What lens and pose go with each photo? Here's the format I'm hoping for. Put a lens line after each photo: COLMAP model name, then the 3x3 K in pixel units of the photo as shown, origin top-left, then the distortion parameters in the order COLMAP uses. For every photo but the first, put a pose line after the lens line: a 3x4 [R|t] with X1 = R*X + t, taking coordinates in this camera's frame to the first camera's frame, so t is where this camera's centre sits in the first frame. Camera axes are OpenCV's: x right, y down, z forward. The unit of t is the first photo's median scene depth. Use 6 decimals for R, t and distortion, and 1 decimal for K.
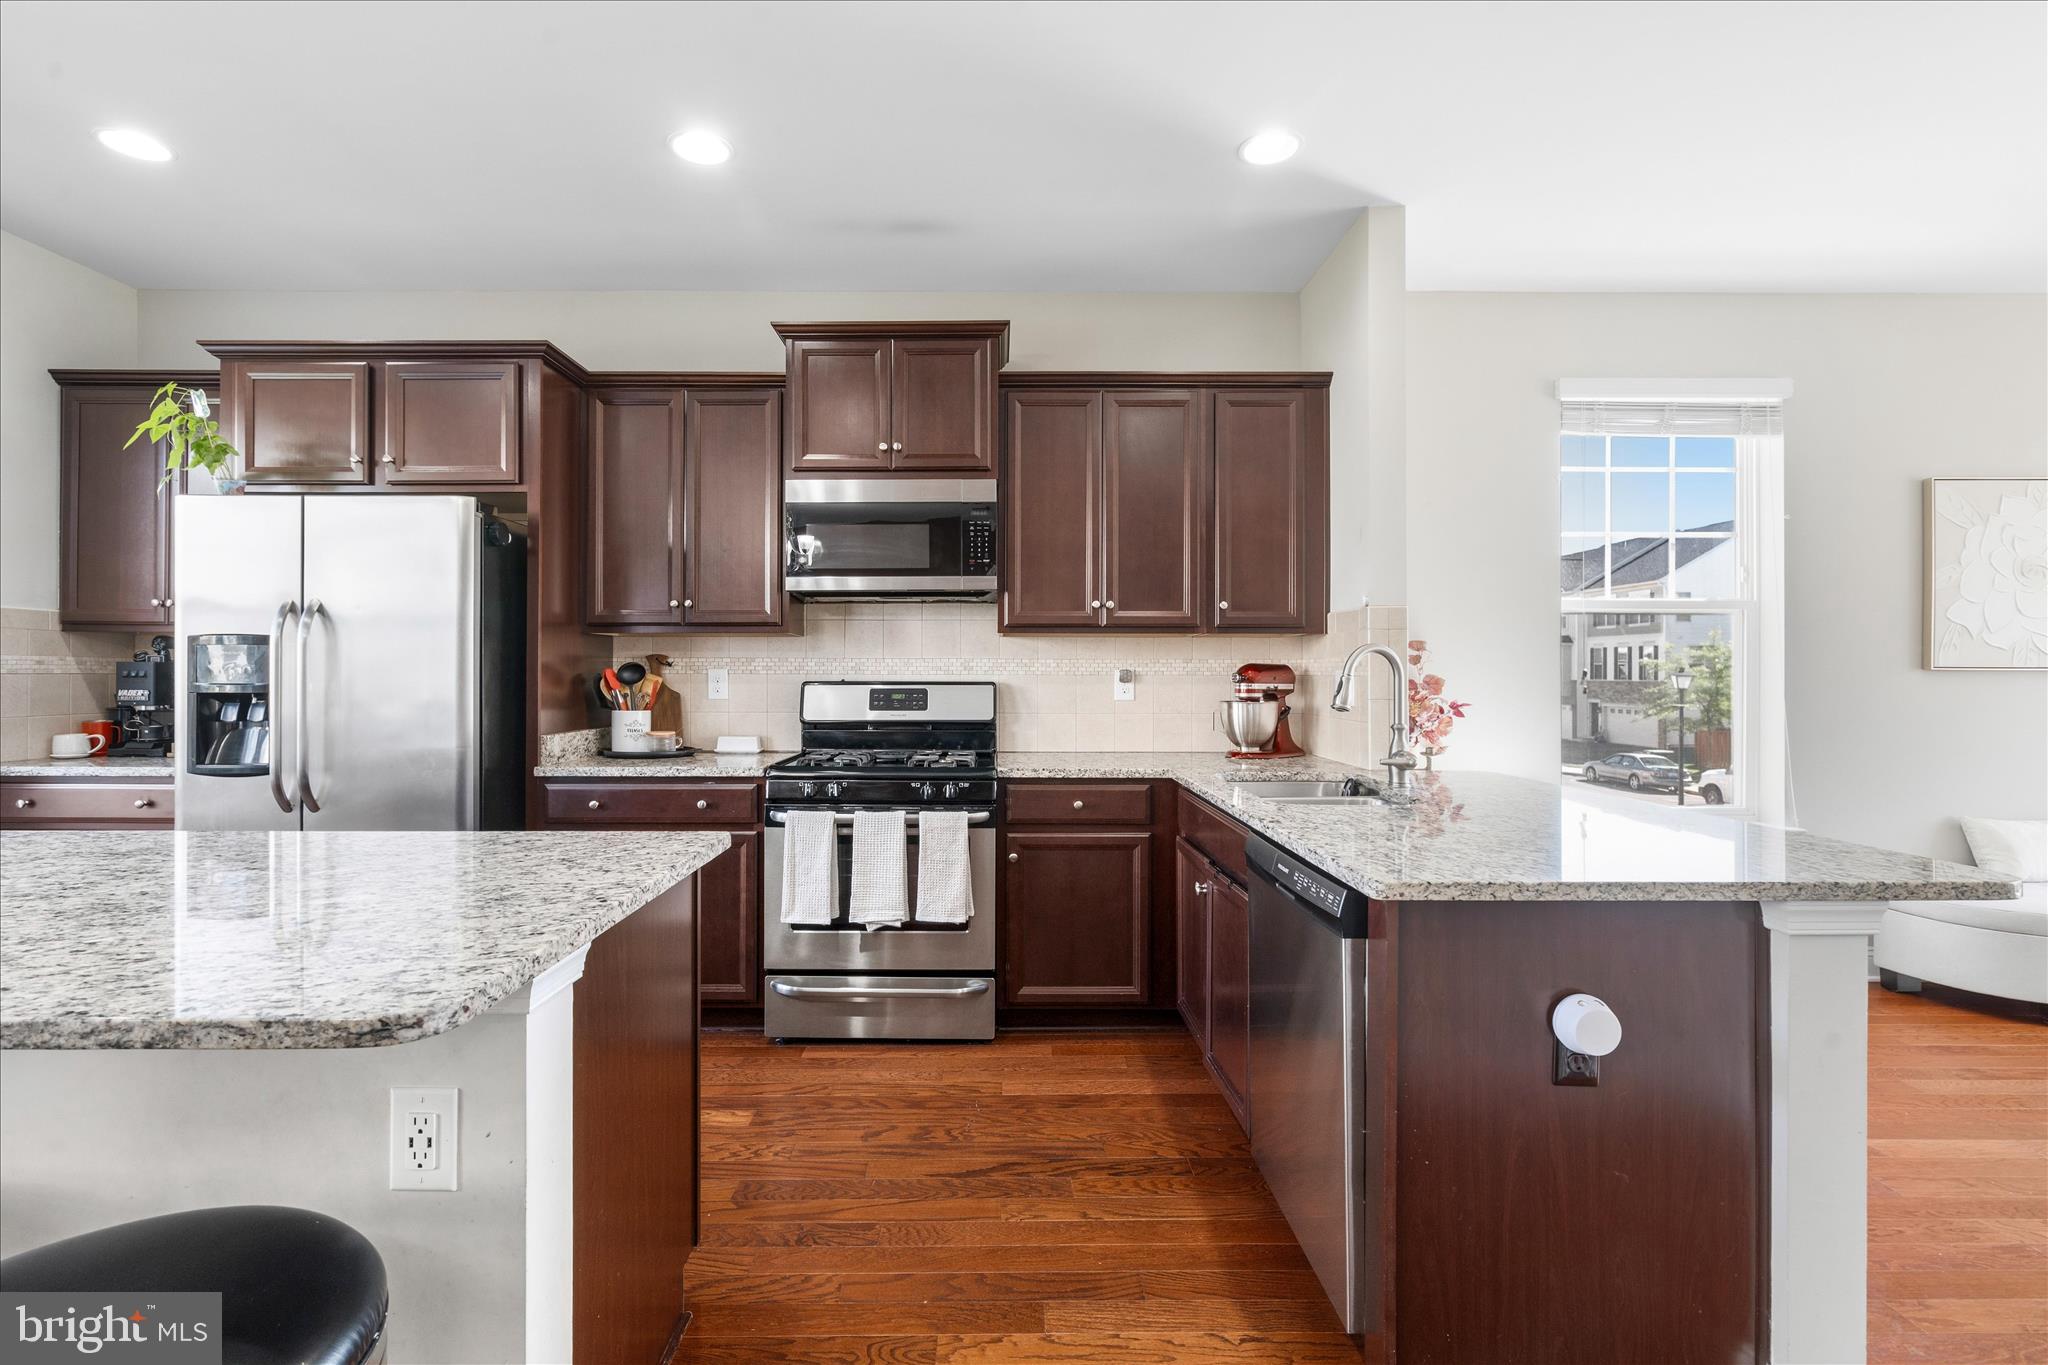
lens RADIAL K [[922.1, 0, 950.1], [0, 922.1, 681.4], [0, 0, 1]] dist [-0.004499, -0.000656]
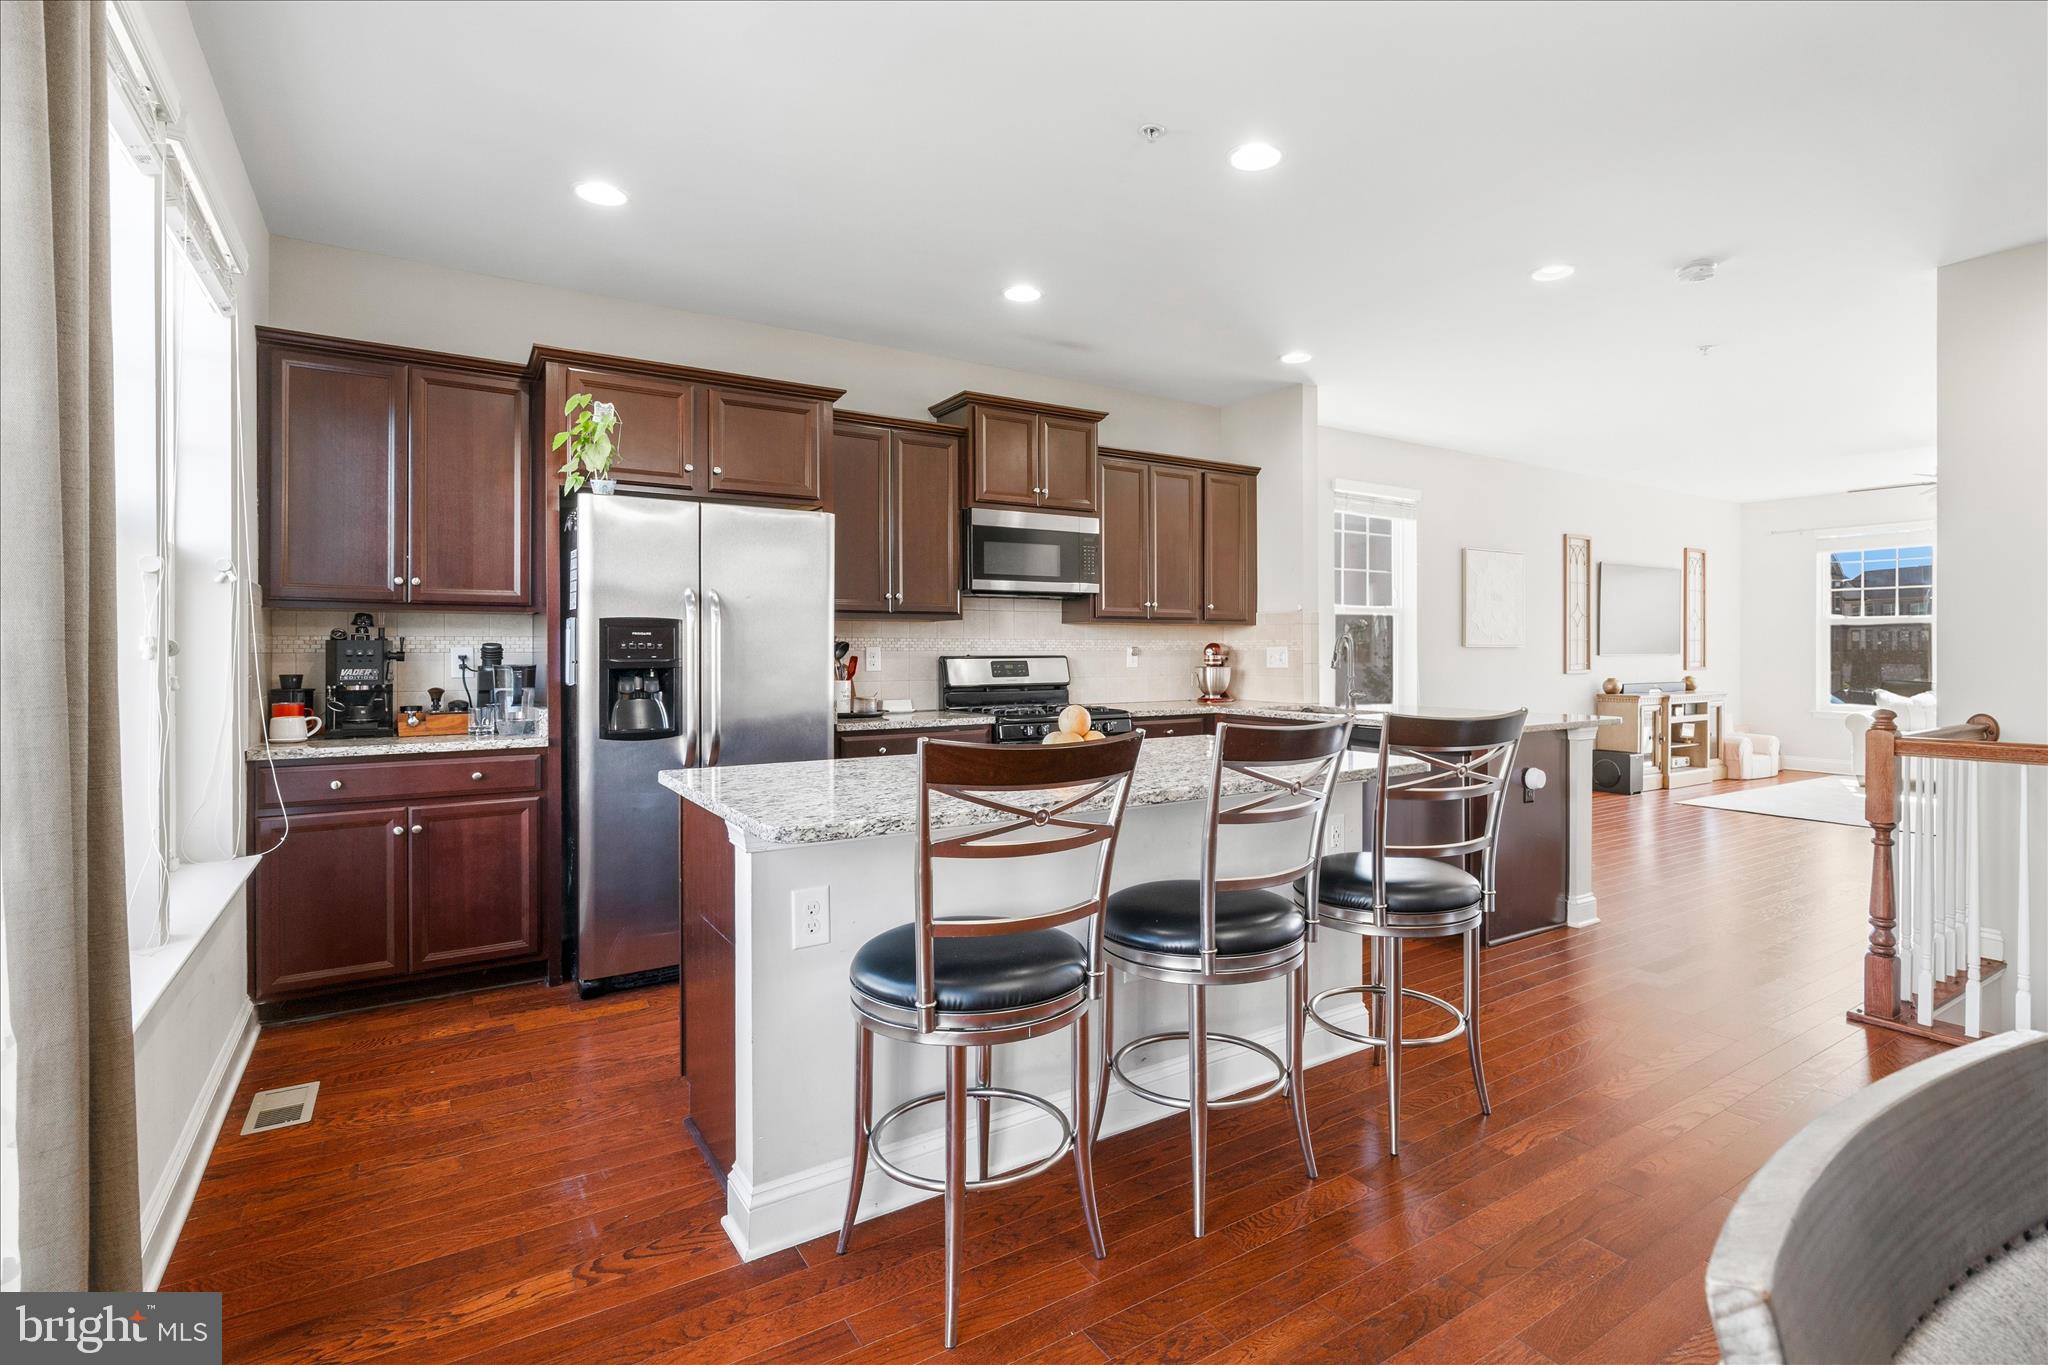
lens RADIAL K [[980.1, 0, 979.8], [0, 980.1, 696.8], [0, 0, 1]] dist [-0.004422, 0.000333]
pose [[0.851541, -0.027910, 0.523544, -0.922222], [0.008548, 0.999188, 0.039363, 0.003361], [-0.524218, -0.029044, 0.851089, -0.243946]]
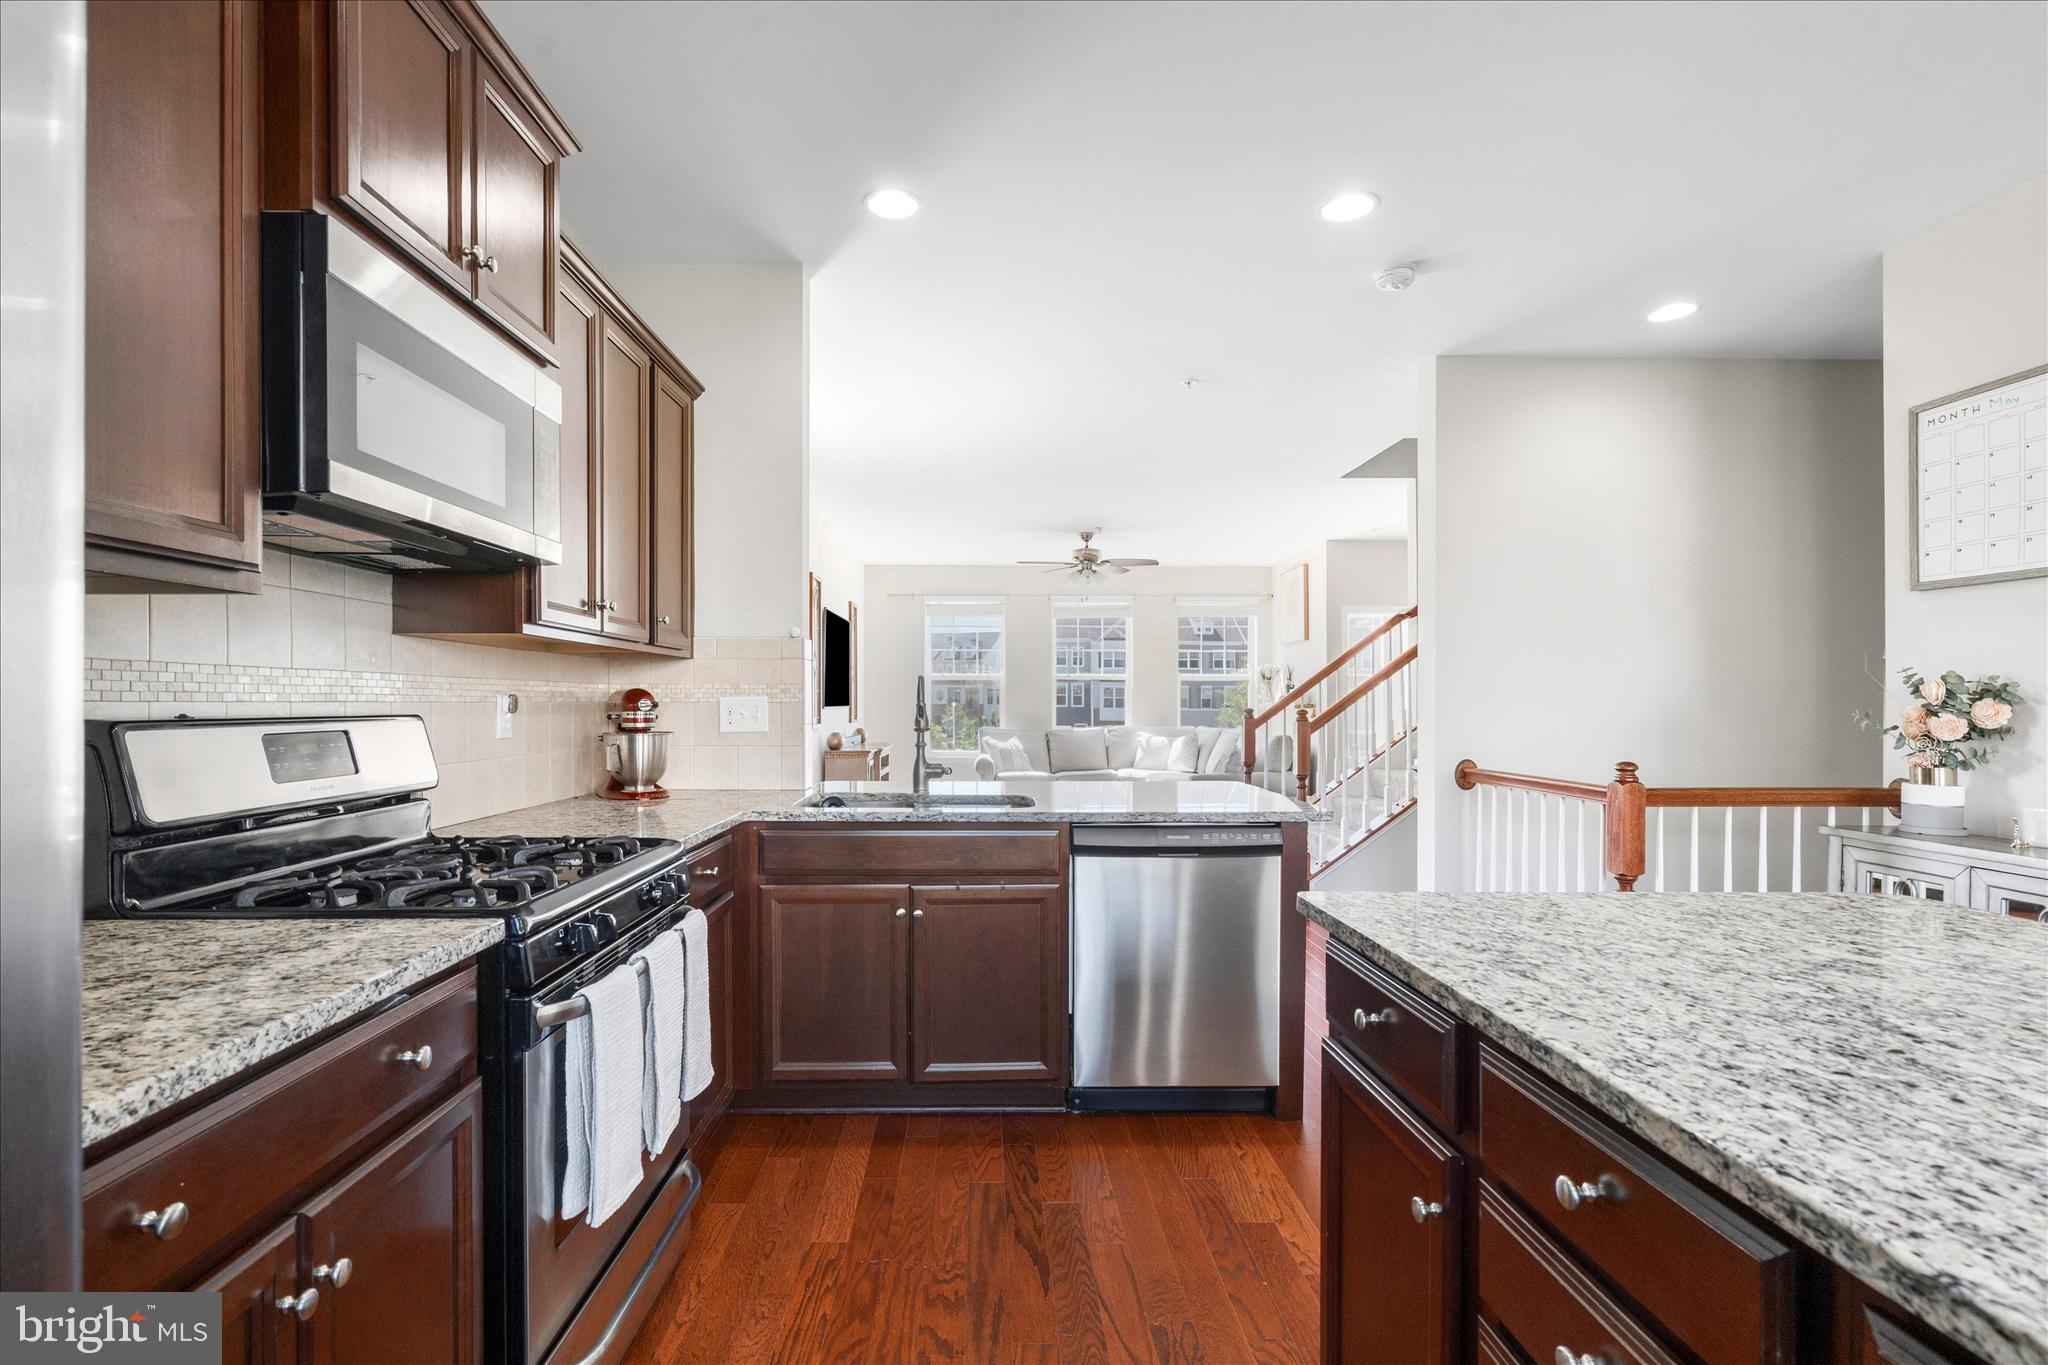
lens RADIAL K [[980.1, 0, 979.8], [0, 980.1, 696.8], [0, 0, 1]] dist [-0.004422, 0.000333]
pose [[-0.040555, 0.004377, 0.999168, -0.607697], [0.010903, 0.999933, -0.003938, -0.004595], [-0.999118, 0.010734, -0.040600, 0.721592]]
